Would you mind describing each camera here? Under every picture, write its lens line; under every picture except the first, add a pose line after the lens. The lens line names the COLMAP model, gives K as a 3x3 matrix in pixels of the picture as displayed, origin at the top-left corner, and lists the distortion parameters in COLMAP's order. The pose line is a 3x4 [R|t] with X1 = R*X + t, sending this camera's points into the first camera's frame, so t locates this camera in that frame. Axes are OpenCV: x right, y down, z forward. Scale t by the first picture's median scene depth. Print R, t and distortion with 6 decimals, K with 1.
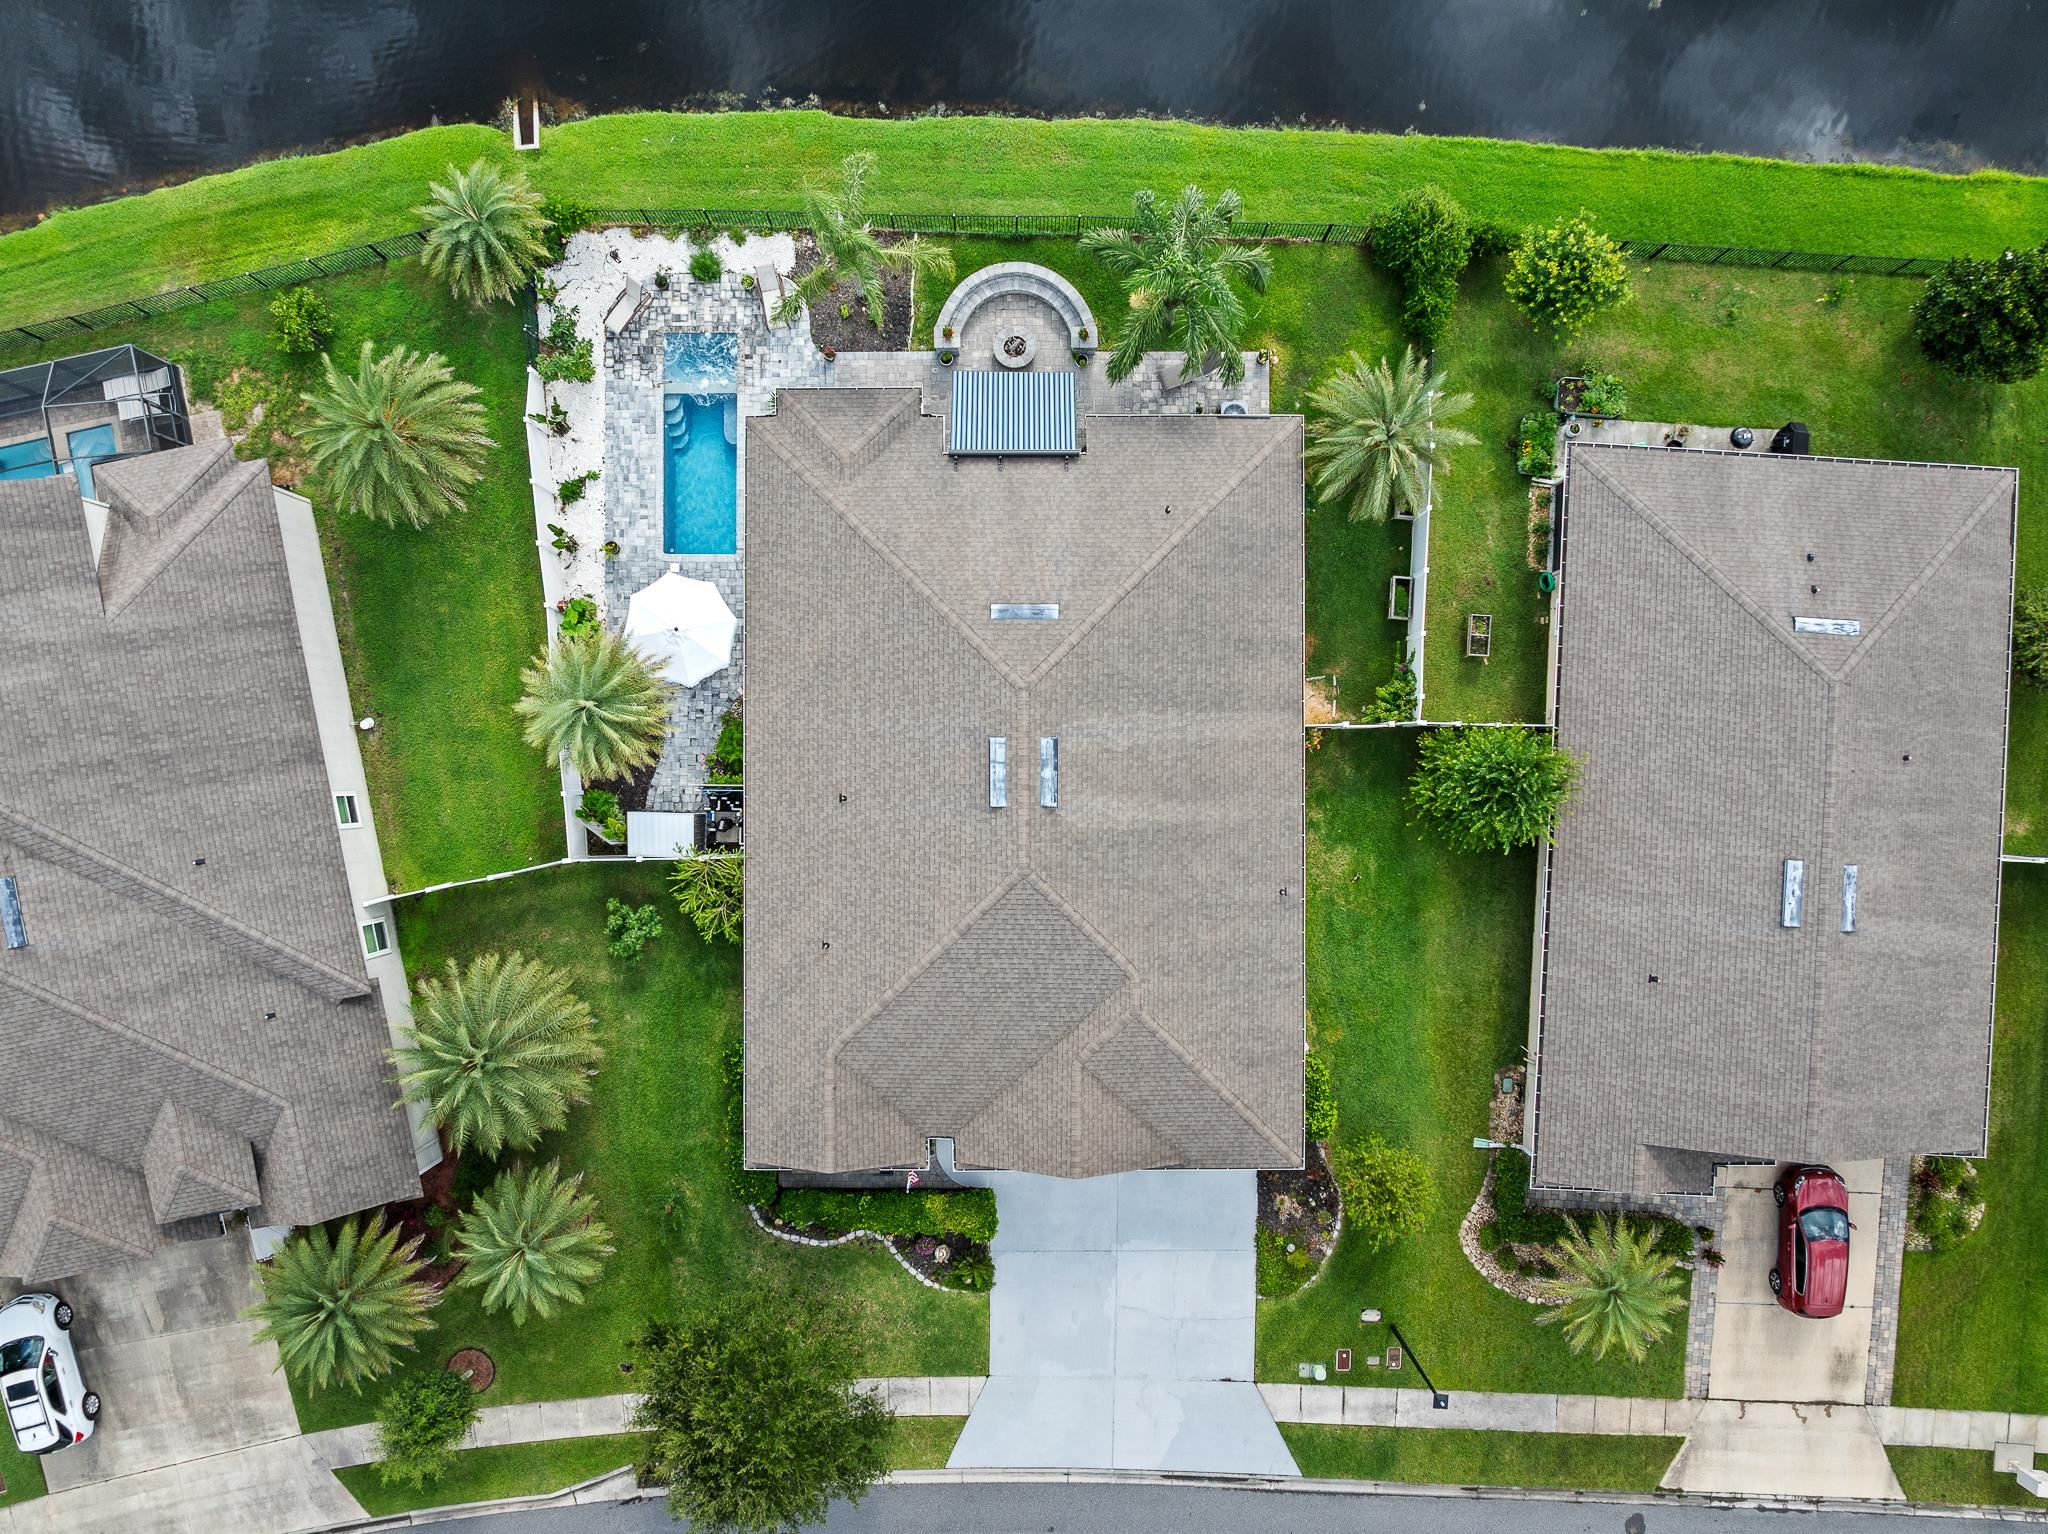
lens RADIAL K [[1439.0, 0, 1026.3], [0, 1439.0, 755.1], [0, 0, 1]] dist [-0.038901, 0.005395]
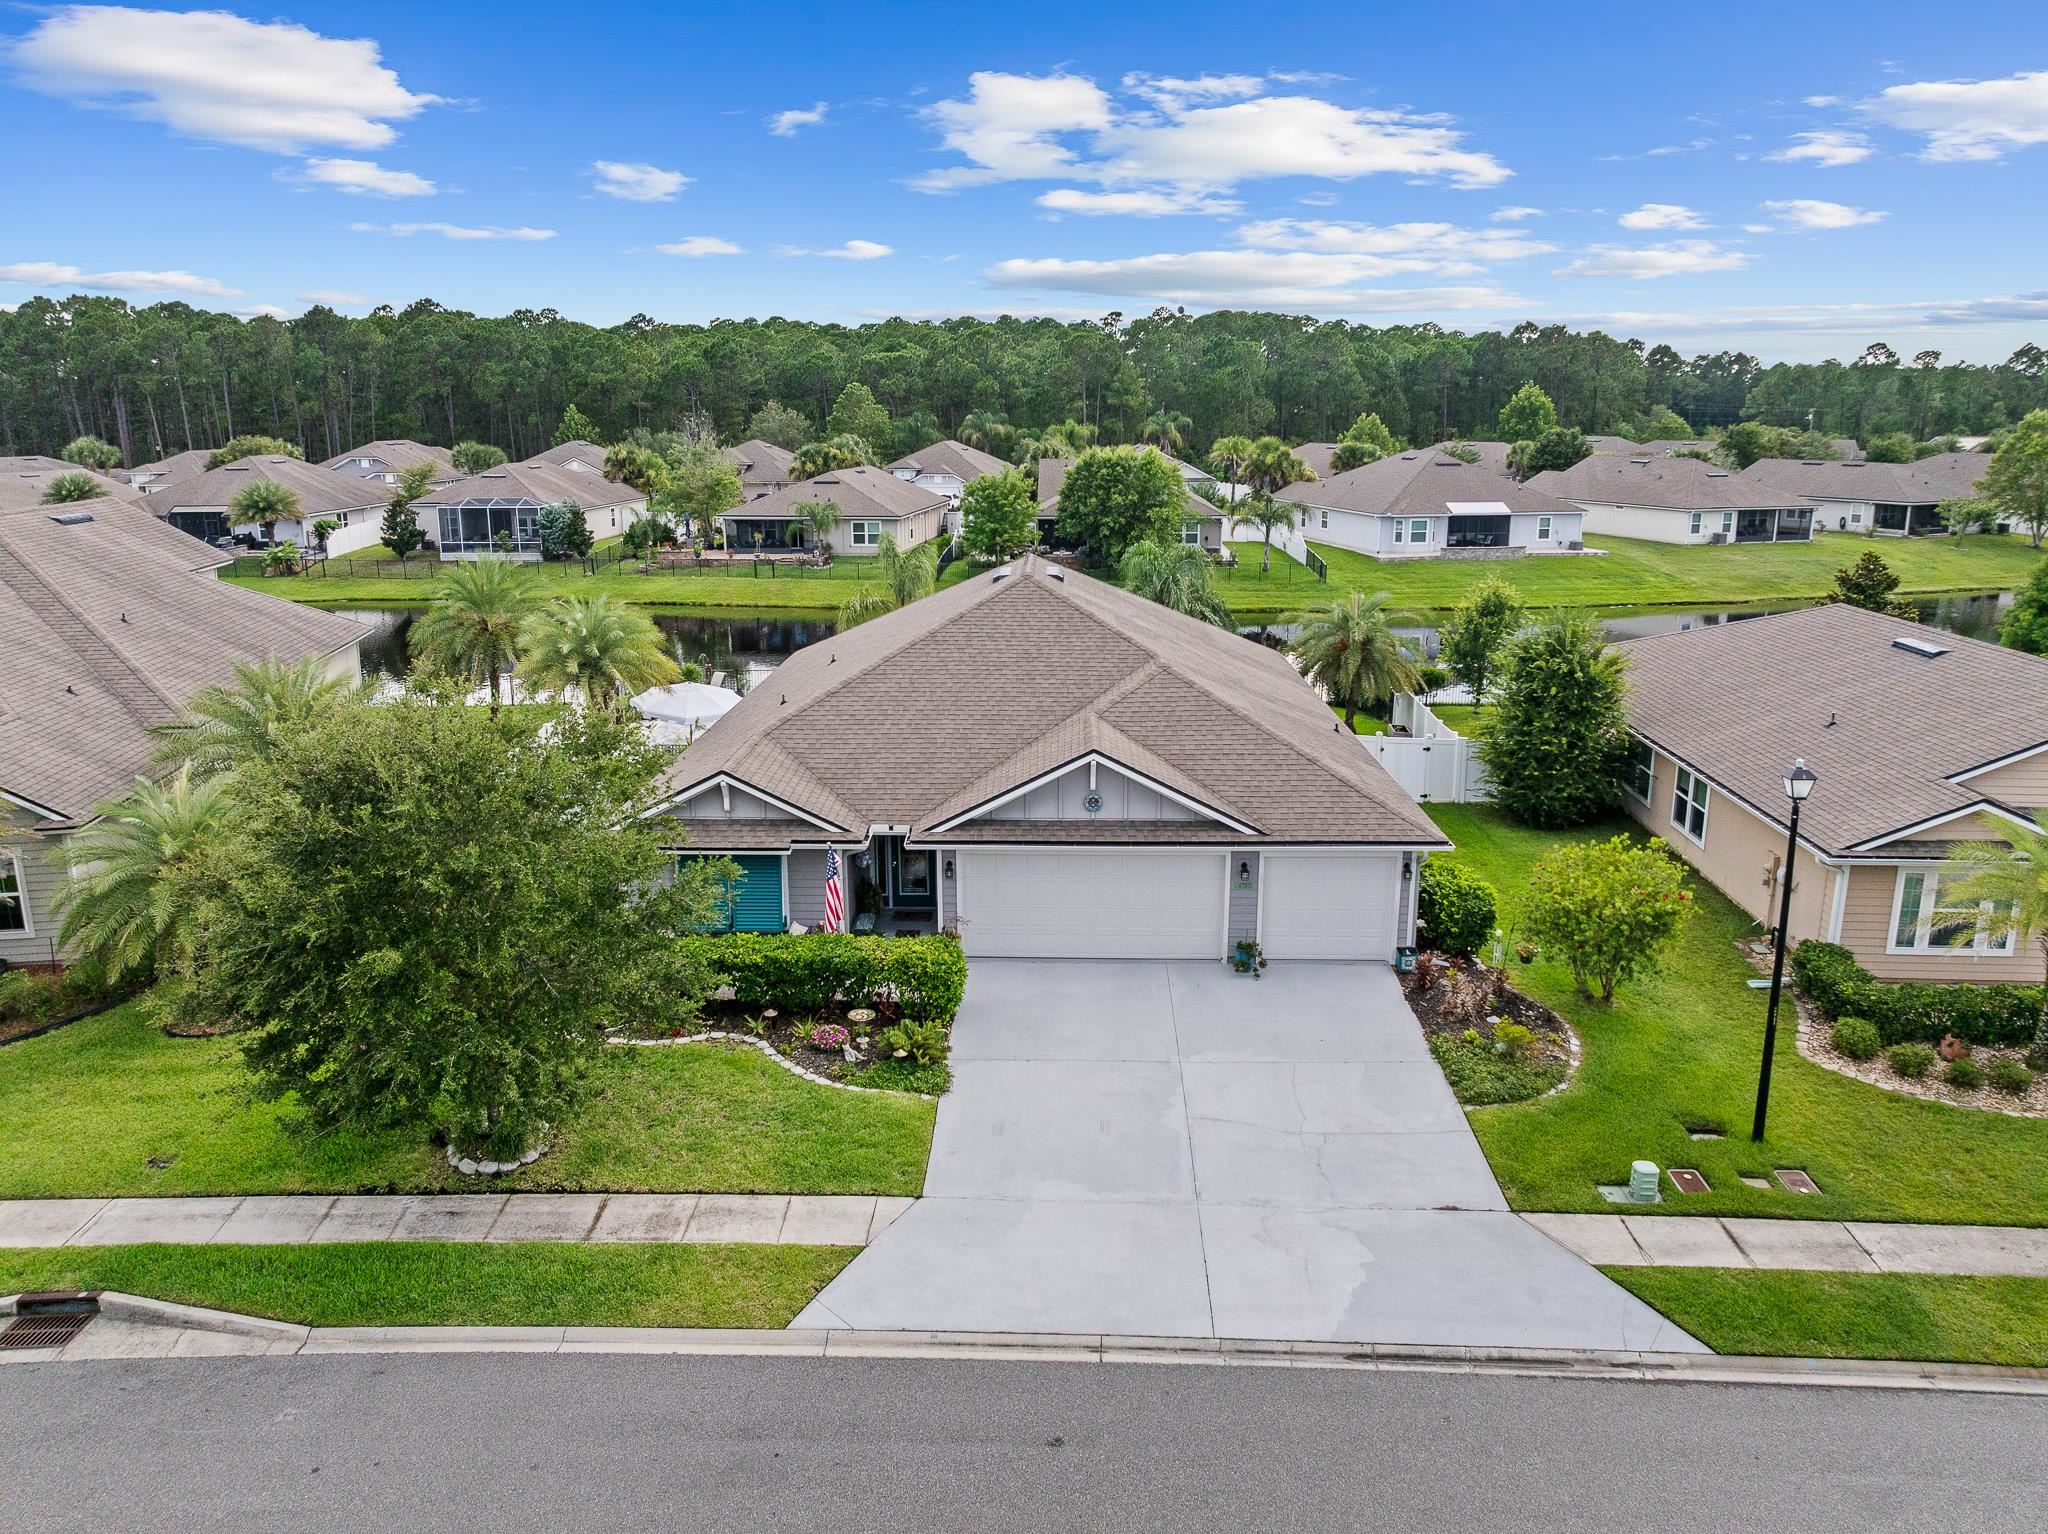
lens RADIAL K [[1436.1, 0, 1026.5], [0, 1436.1, 764.1], [0, 0, 1]] dist [-0.032081, -0.008976]
pose [[0.999659, 0.006109, -0.025398, 0.018175], [-0.026121, 0.241901, -0.969949, 0.843140], [0.000219, 0.970282, 0.241978, 0.756834]]
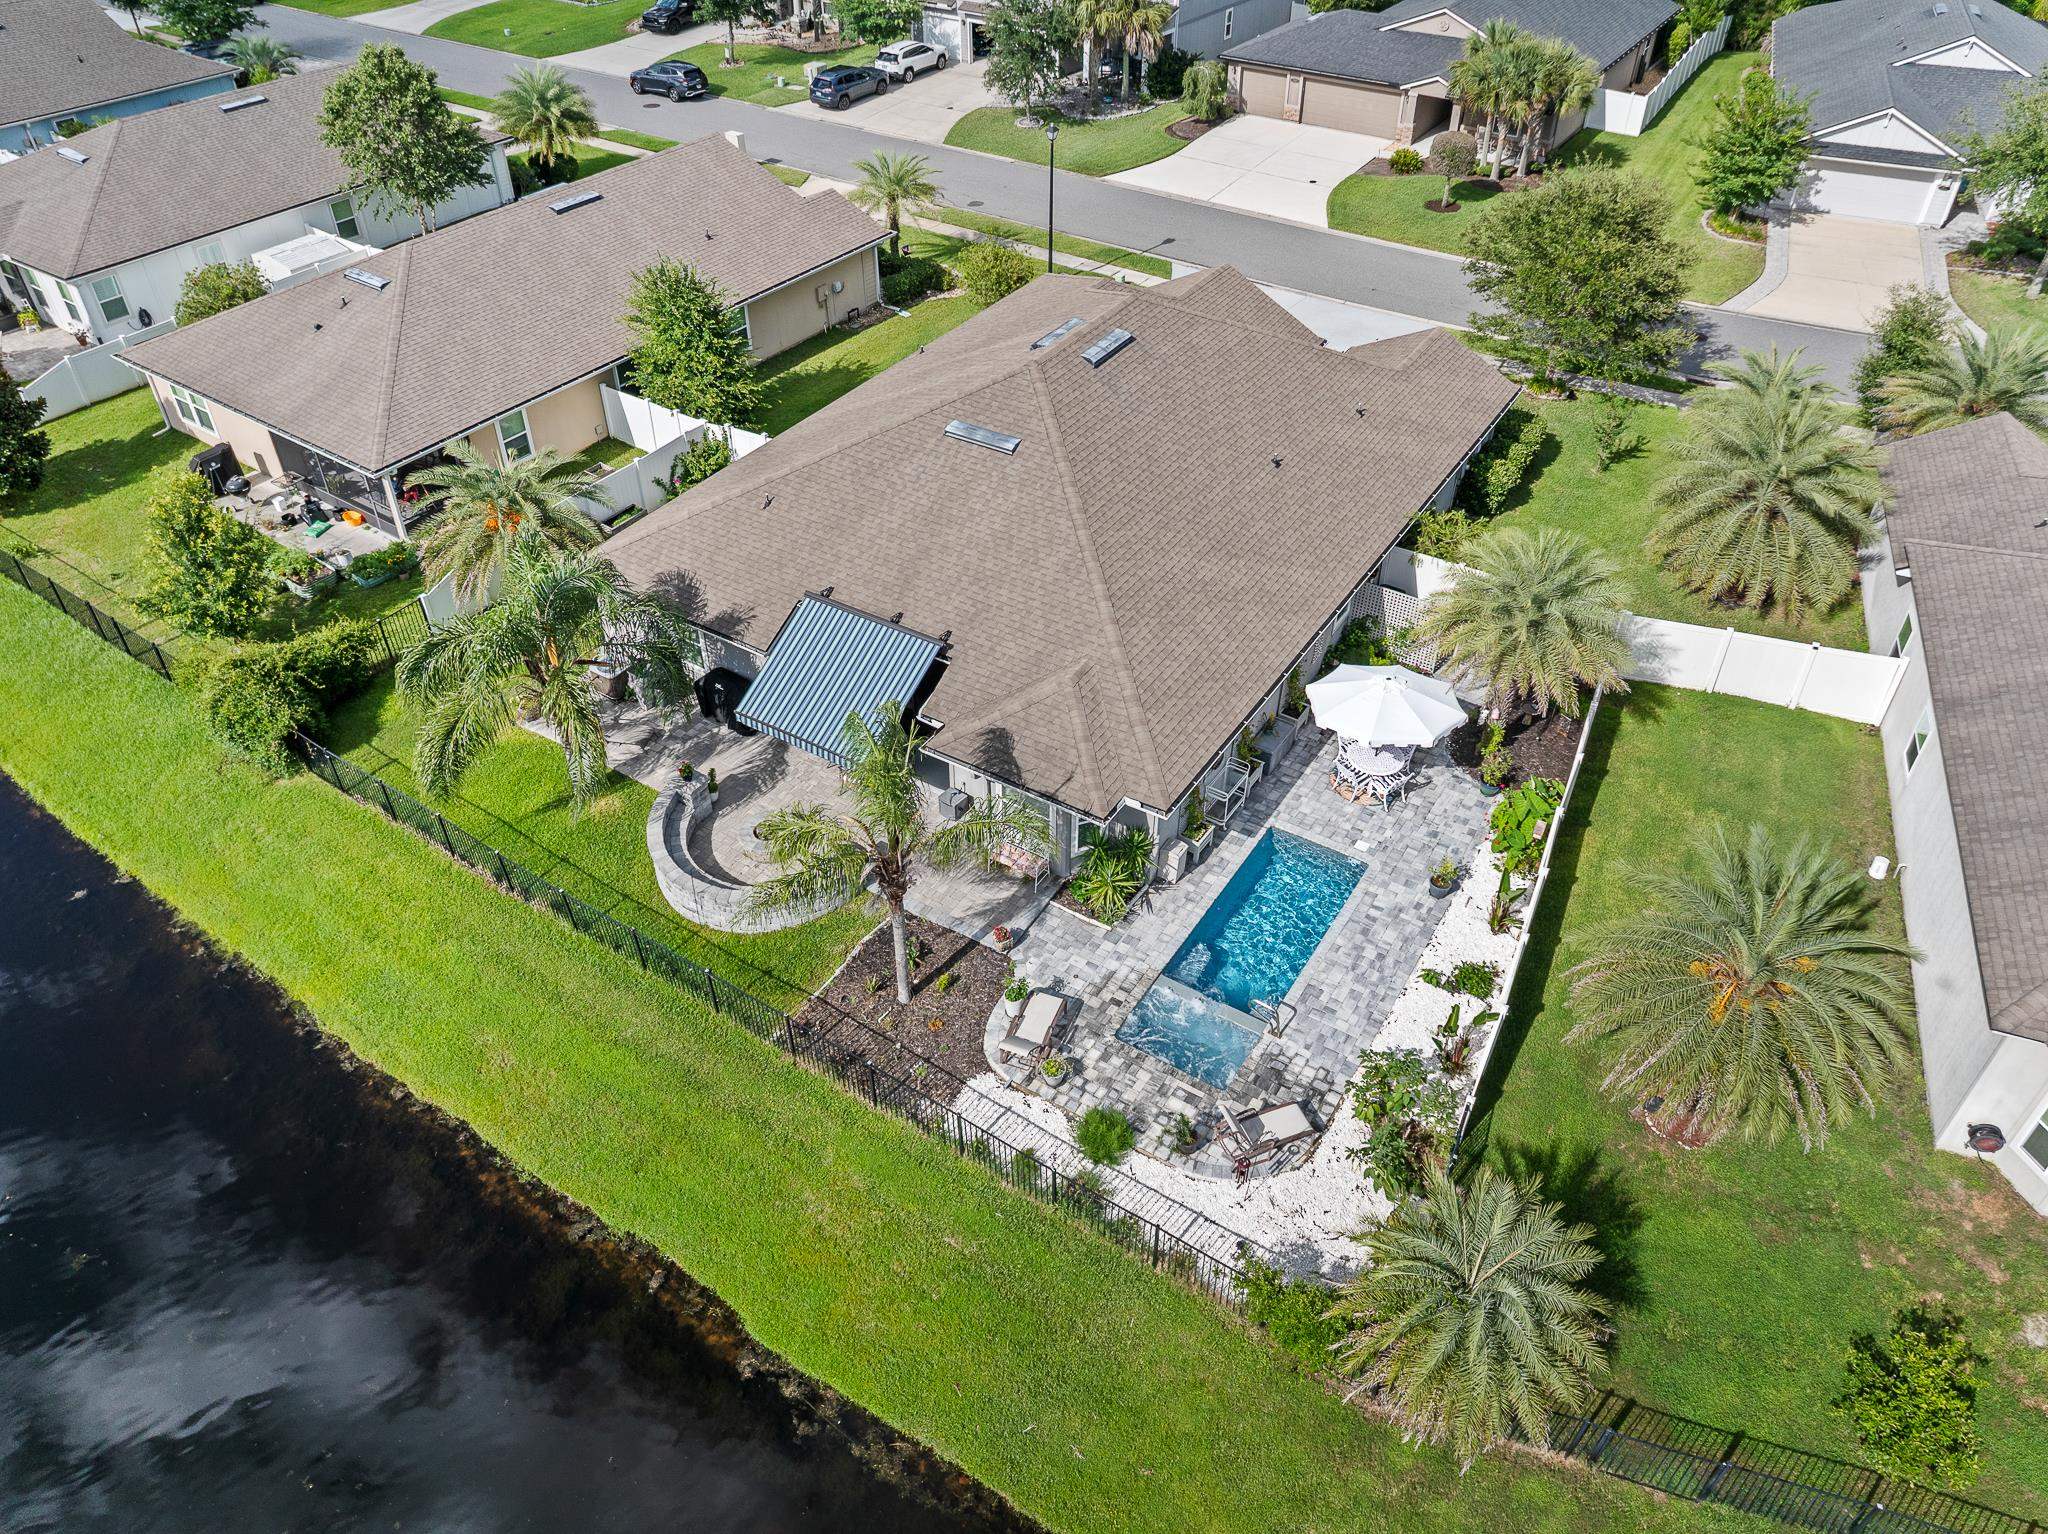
lens RADIAL K [[1429.5, 0, 1031.8], [0, 1429.5, 755.9], [0, 0, 1]] dist [-0.032019, 0.001490]
pose [[-0.845104, -0.339018, 0.413358, -0.378124], [0.534601, -0.534792, 0.654370, -0.637002], [-0.000783, 0.773992, 0.633194, 0.533118]]
